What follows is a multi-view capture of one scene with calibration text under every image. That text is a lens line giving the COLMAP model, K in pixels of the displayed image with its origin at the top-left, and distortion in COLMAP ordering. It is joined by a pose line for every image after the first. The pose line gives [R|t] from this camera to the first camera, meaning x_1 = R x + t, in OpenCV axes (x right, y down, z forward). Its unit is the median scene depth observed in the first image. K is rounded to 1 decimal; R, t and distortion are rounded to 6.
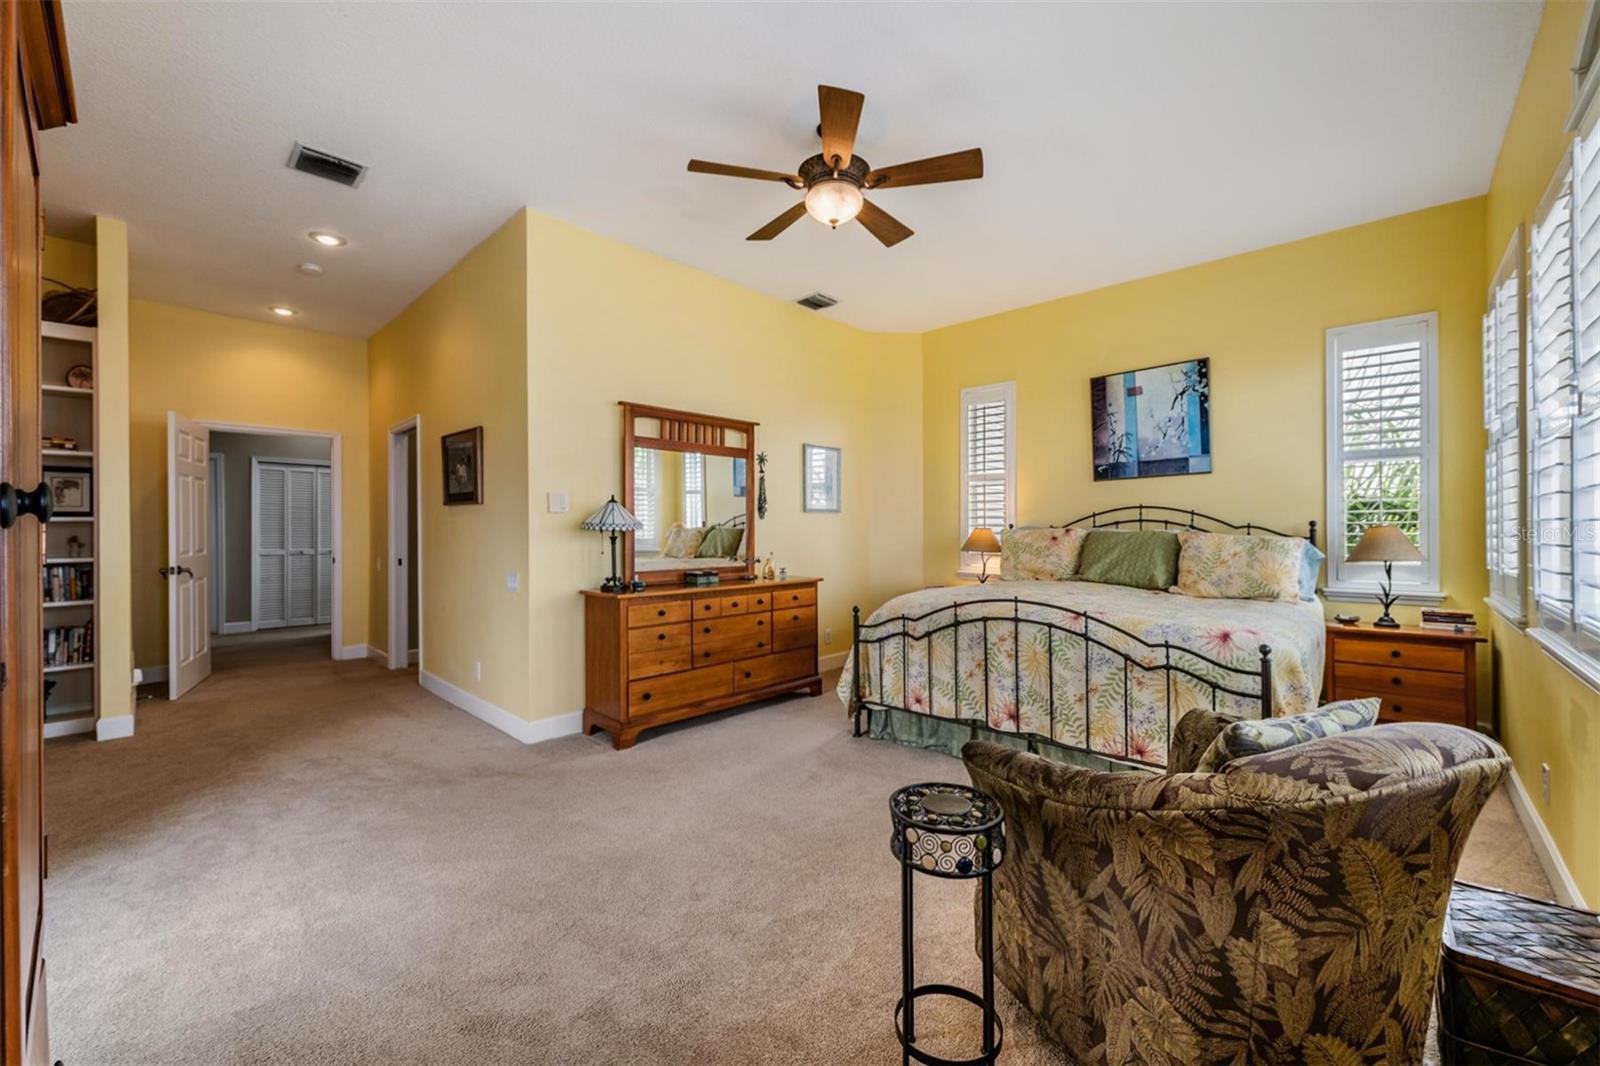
lens RADIAL K [[630.3, 0, 799.5], [0, 630.3, 527.7], [0, 0, 1]] dist [-0.000307, -0.004921]
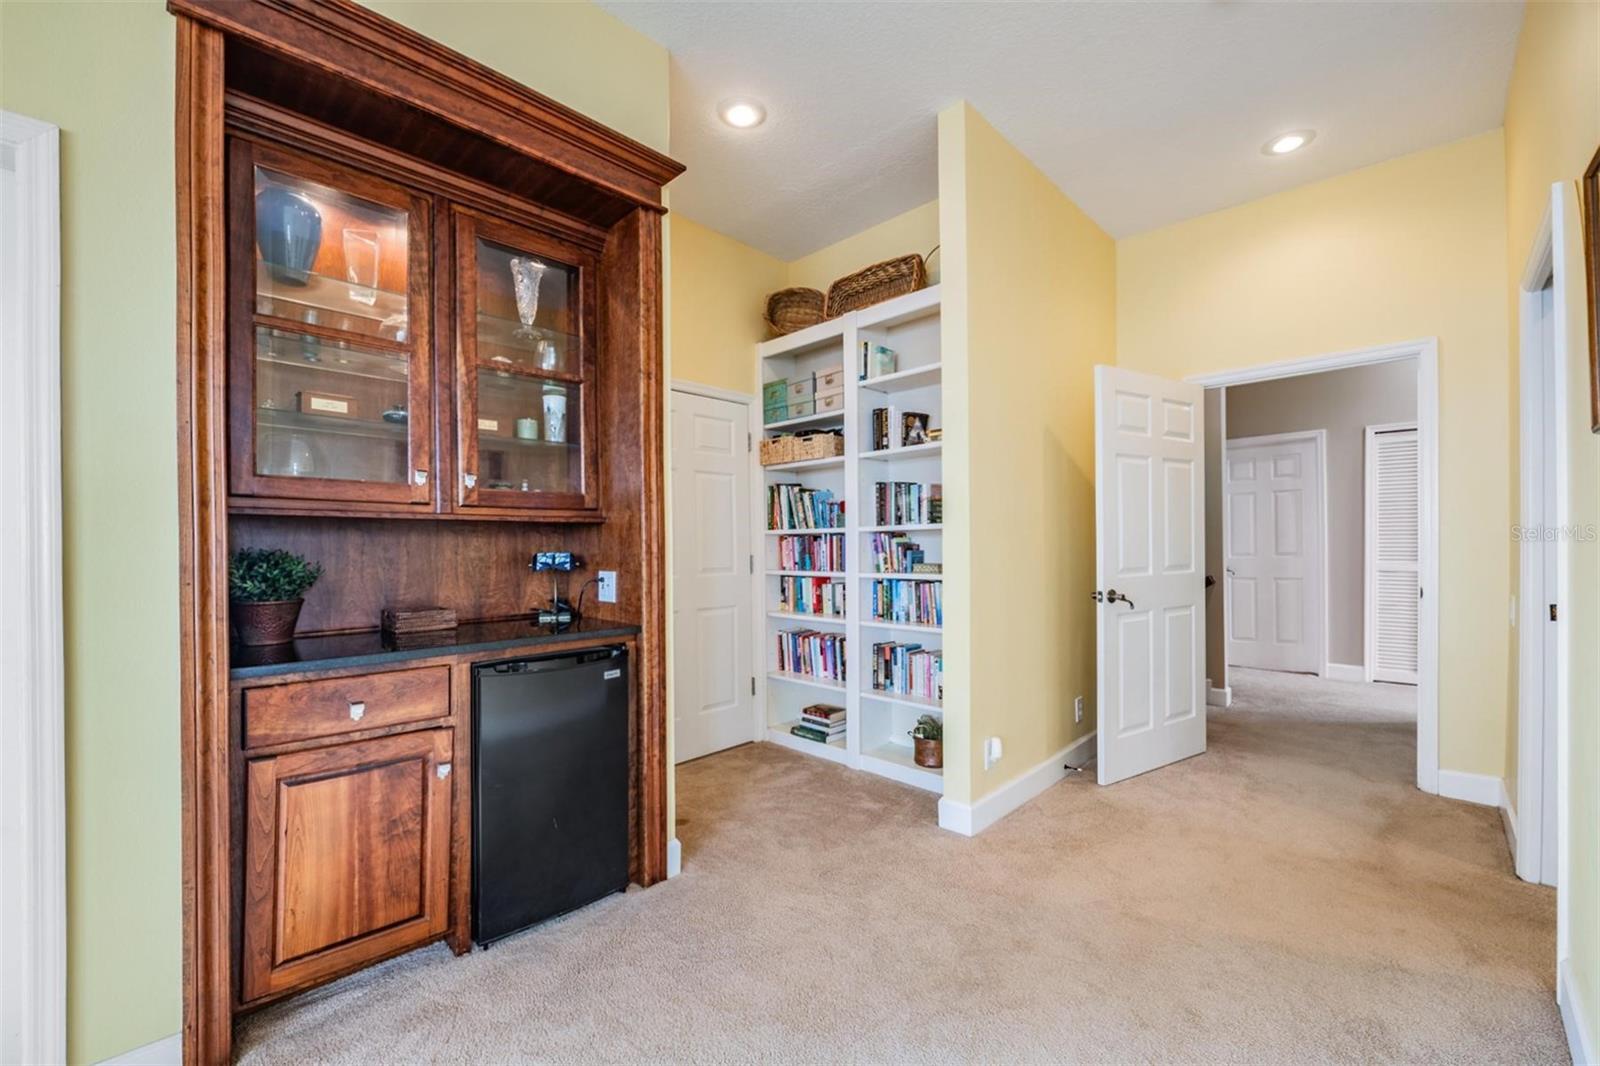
lens RADIAL K [[630.3, 0, 799.5], [0, 630.3, 527.7], [0, 0, 1]] dist [-0.000307, -0.004921]
pose [[0.000988, -0.019975, -0.999800, -0.258019], [0.016391, 0.999666, -0.019957, 0.002982], [0.999865, -0.016368, 0.001315, 0.534468]]
